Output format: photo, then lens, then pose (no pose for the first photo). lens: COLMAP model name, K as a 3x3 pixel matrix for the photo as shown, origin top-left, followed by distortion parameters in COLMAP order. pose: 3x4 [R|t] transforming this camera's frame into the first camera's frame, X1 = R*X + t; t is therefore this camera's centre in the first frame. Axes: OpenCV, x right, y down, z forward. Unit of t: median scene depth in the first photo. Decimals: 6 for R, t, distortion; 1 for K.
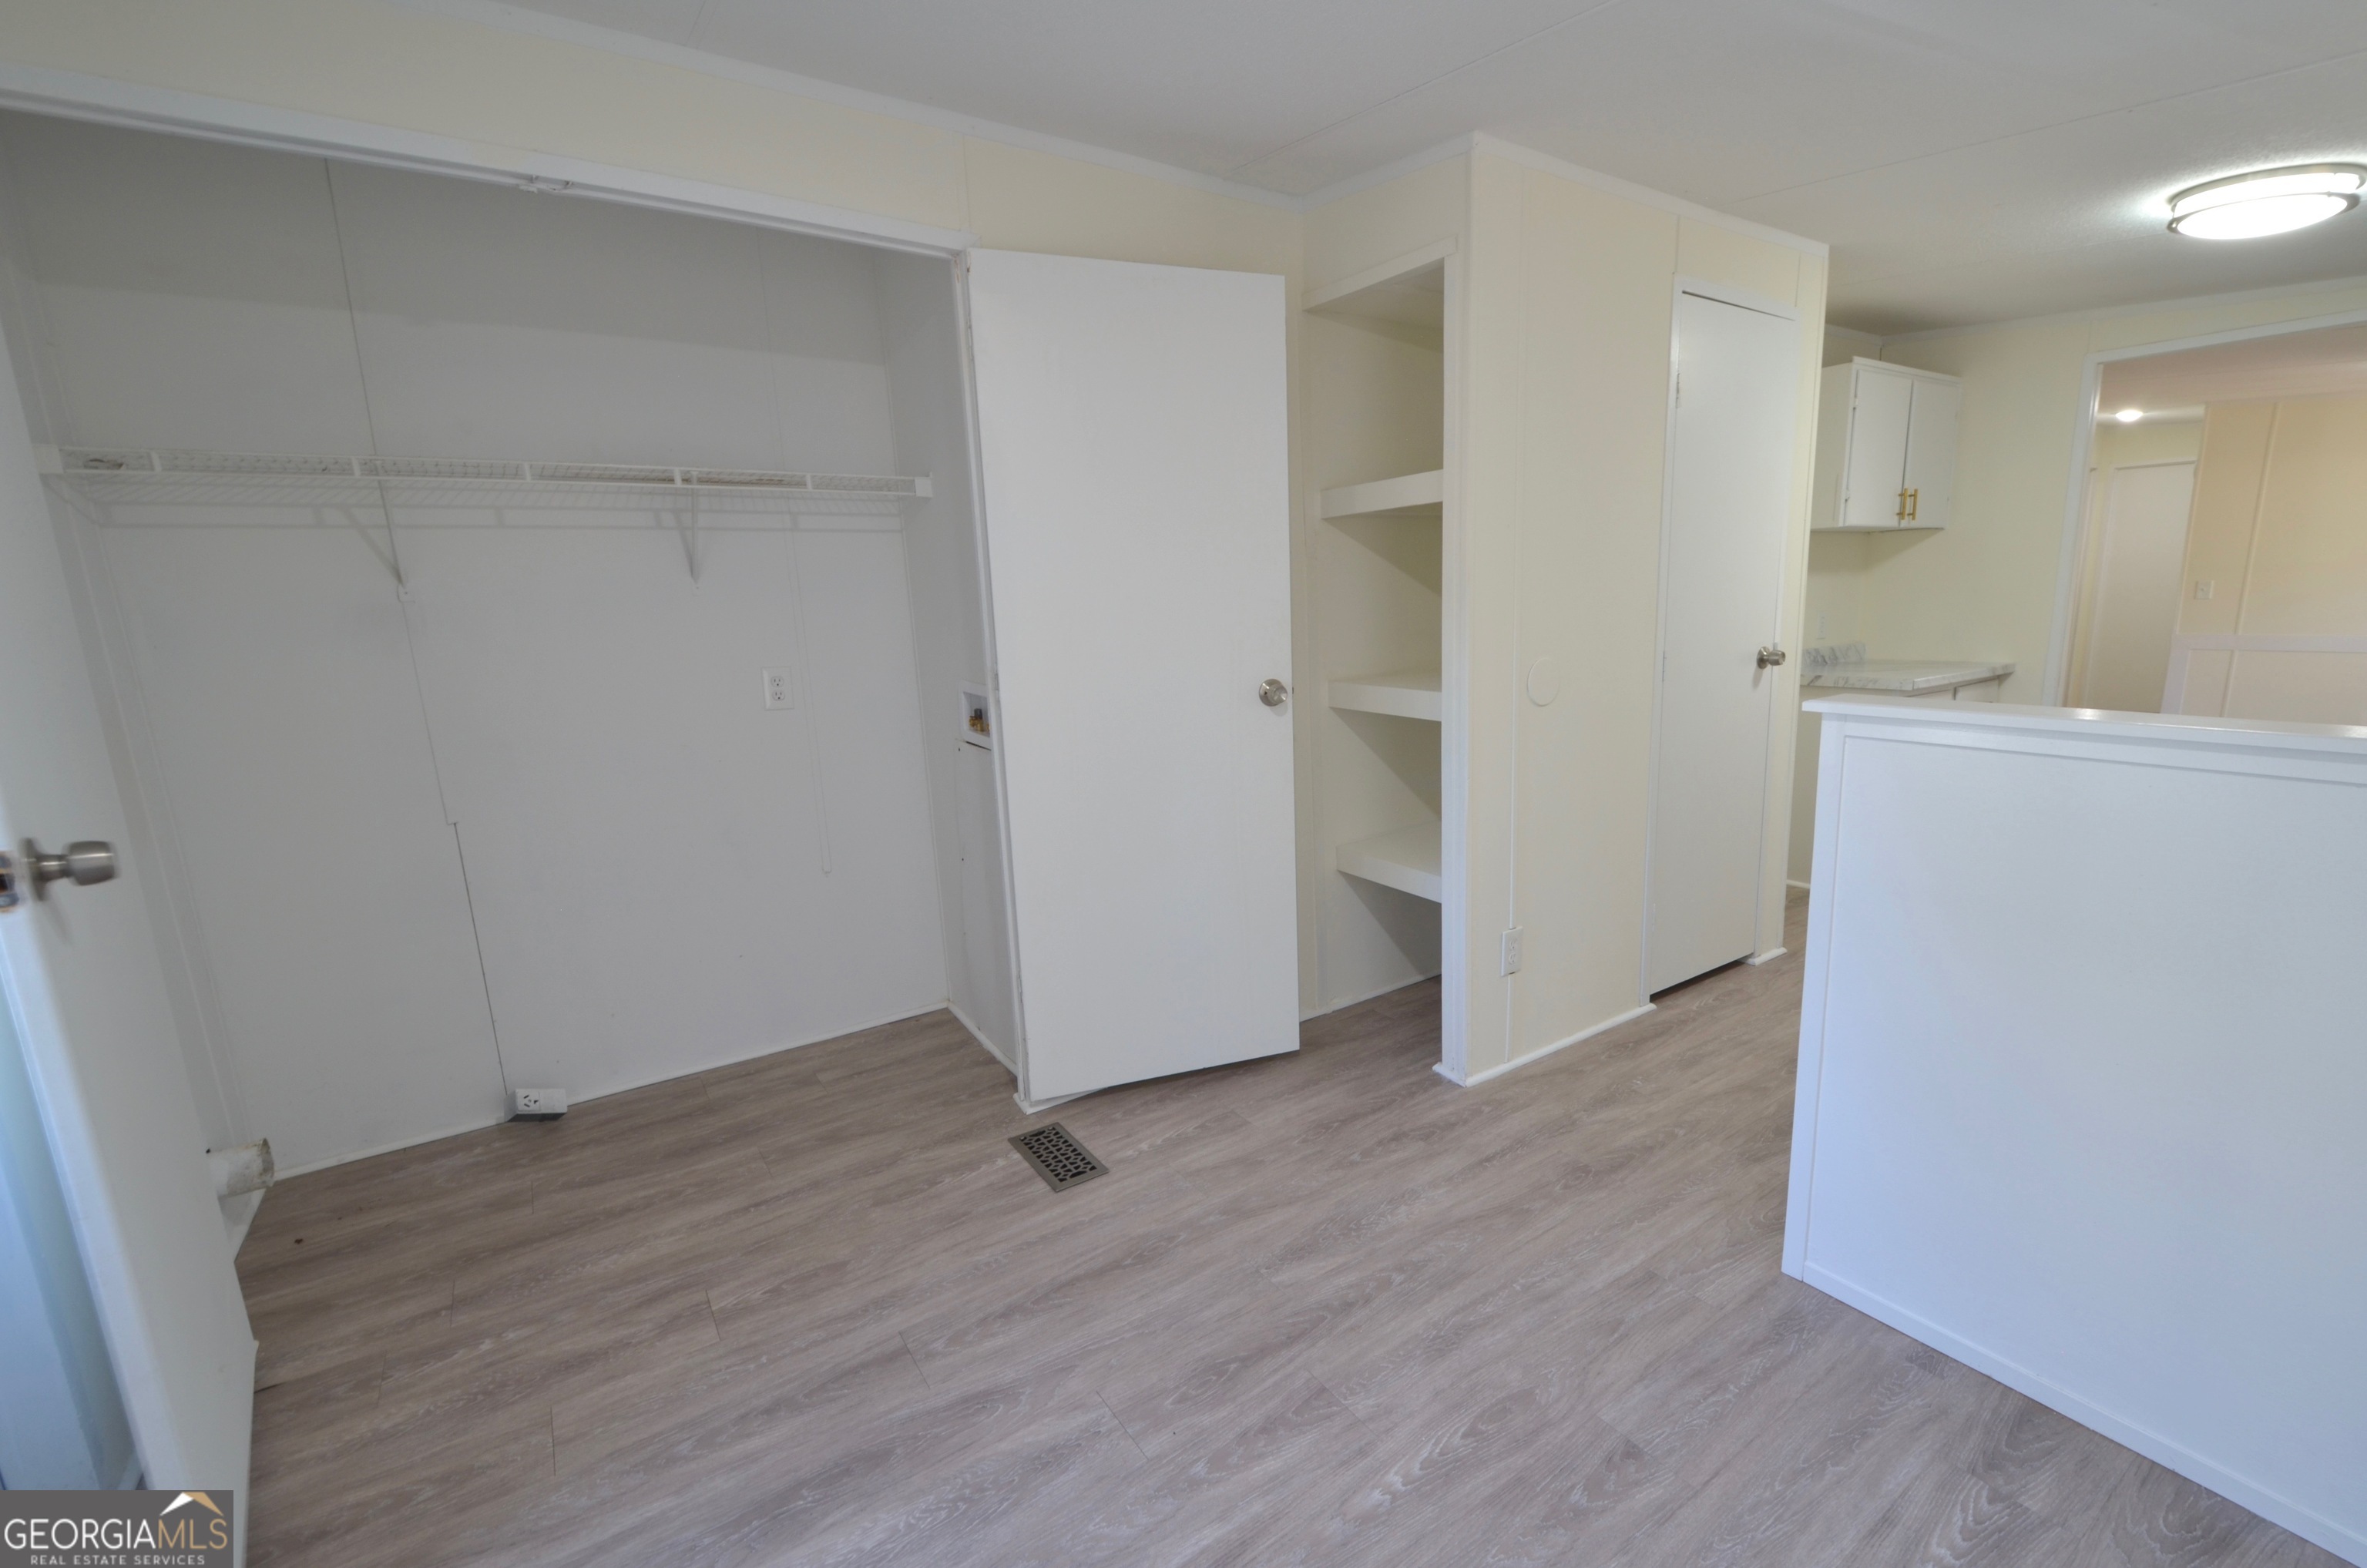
lens RADIAL K [[1013.4, 0, 1245.2], [0, 1013.4, 803.1], [0, 0, 1]] dist [0.008070, -0.000775]
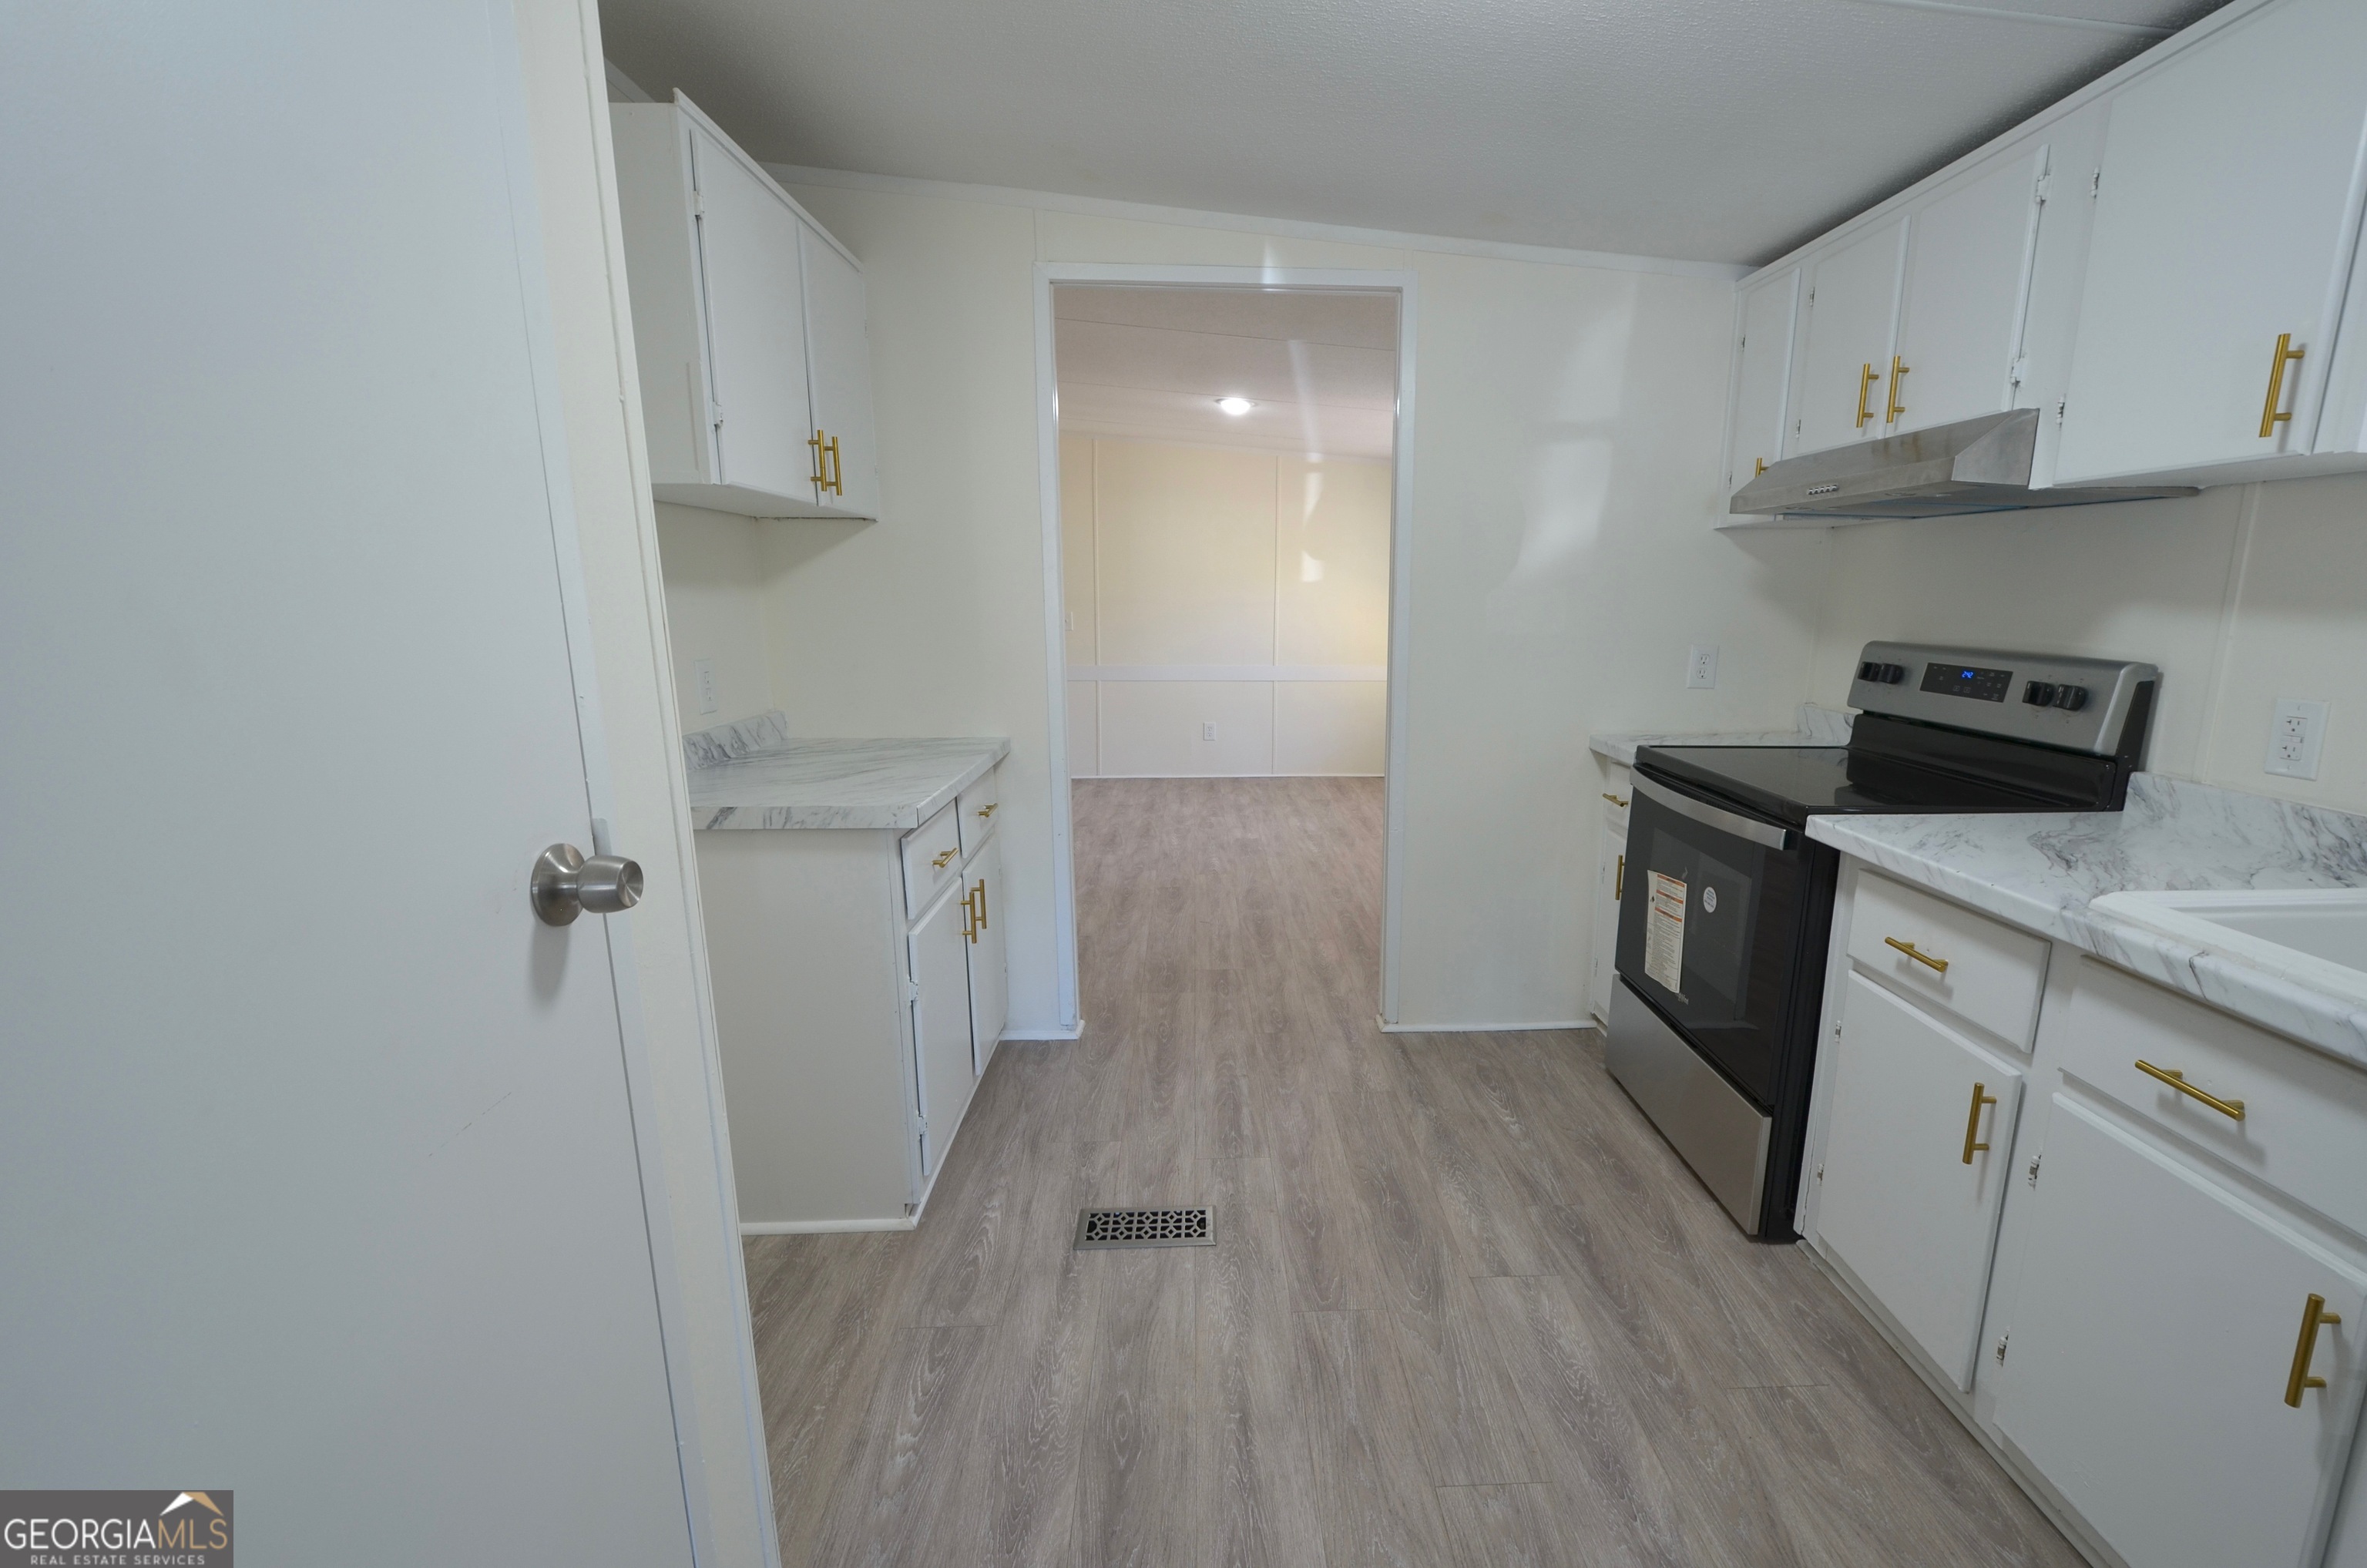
lens RADIAL K [[1028.4, 0, 1239.0], [0, 1028.4, 811.2], [0, 0, 1]] dist [-0.004707, -0.000990]
pose [[0.540341, -0.139335, 0.829830, 0.521927], [0.149575, 0.986394, 0.068228, -0.208927], [-0.828045, 0.087255, 0.553830, 0.947989]]
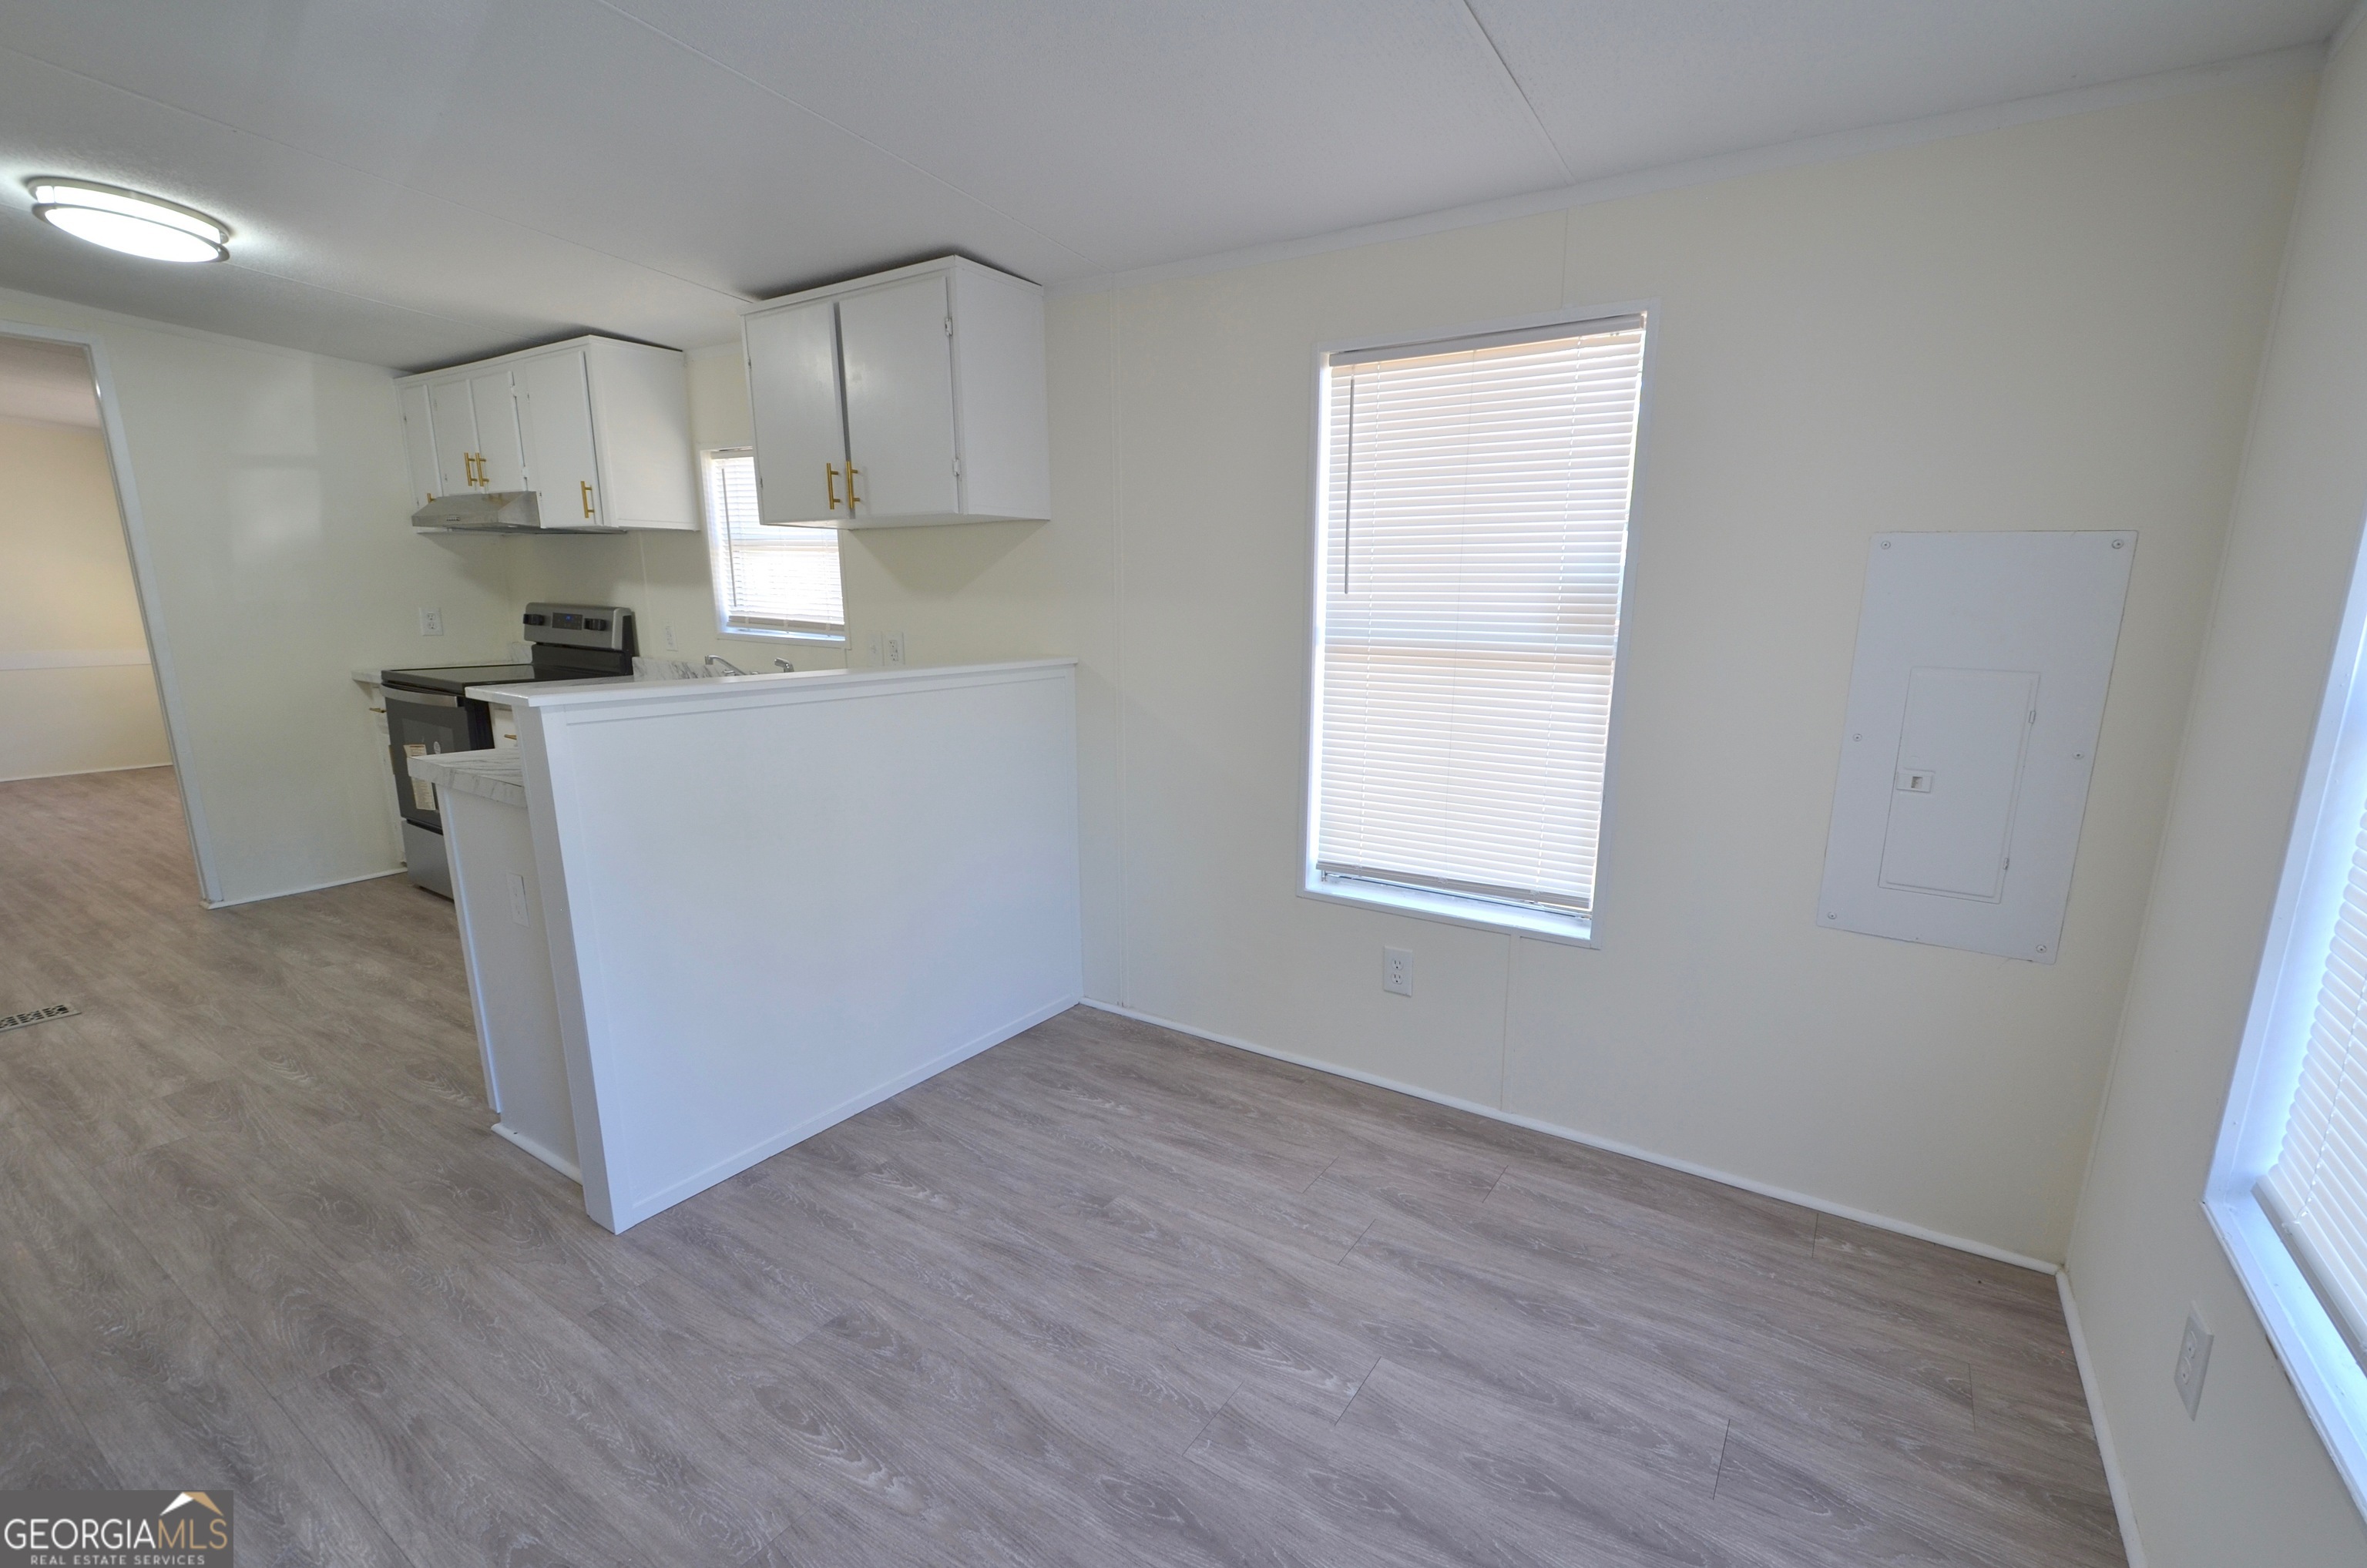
lens RADIAL K [[1028.4, 0, 1239.0], [0, 1028.4, 811.2], [0, 0, 1]] dist [-0.004707, -0.000990]
pose [[-0.383359, -0.170438, 0.907737, -0.492241], [0.184422, 0.948907, 0.256054, -0.089159], [-0.905000, 0.265567, -0.332340, 0.523637]]
